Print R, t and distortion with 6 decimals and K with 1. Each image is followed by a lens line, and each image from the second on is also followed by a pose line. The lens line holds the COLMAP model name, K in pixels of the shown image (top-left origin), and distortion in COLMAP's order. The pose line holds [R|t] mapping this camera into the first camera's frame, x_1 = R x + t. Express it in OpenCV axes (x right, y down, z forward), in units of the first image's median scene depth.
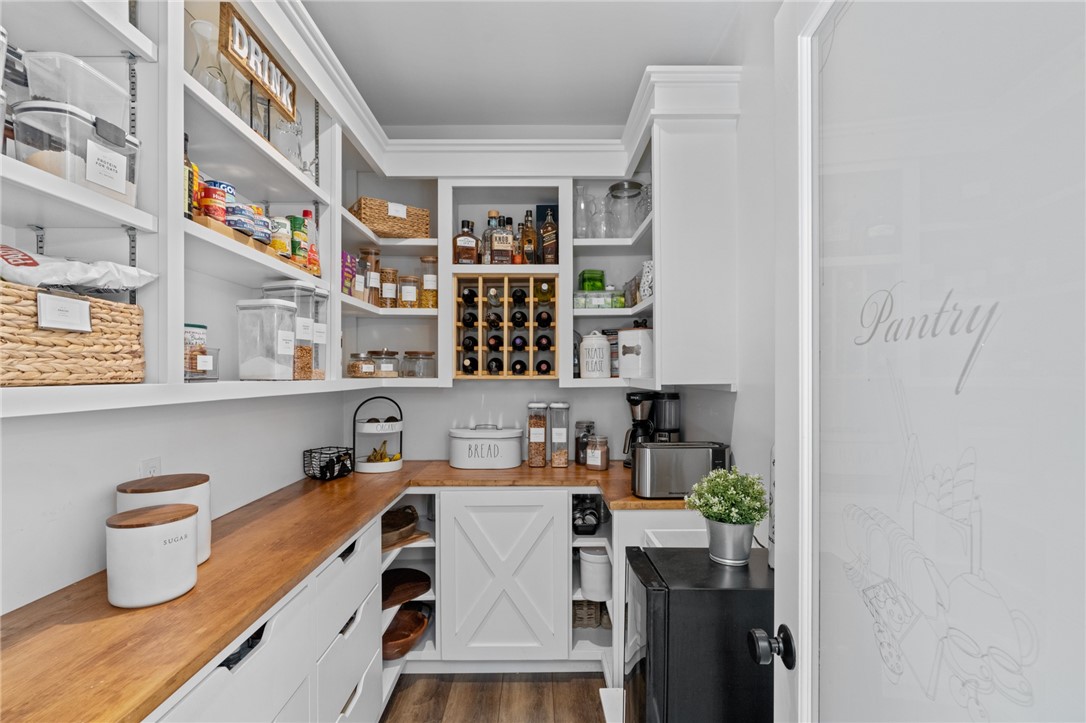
lens RADIAL K [[489.7, 0, 539.7], [0, 489.7, 369.9], [0, 0, 1]] dist [-0.011472, 0.003449]
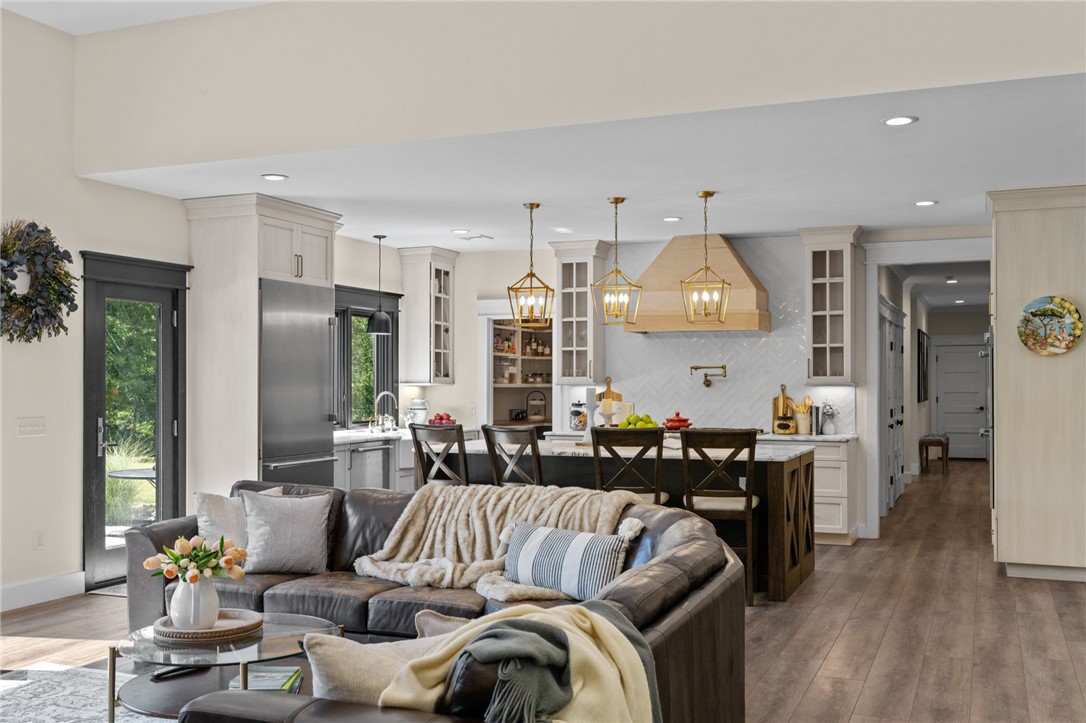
lens RADIAL K [[1062.7, 0, 543.5], [0, 1062.7, 364.3], [0, 0, 1]] dist [0.047888, 0.000000]
pose [[0.921177, -0.001382, -0.389142, 2.027849], [-0.002740, 0.999946, -0.010037, -0.030928], [0.389135, 0.010313, 0.921123, -4.455366]]
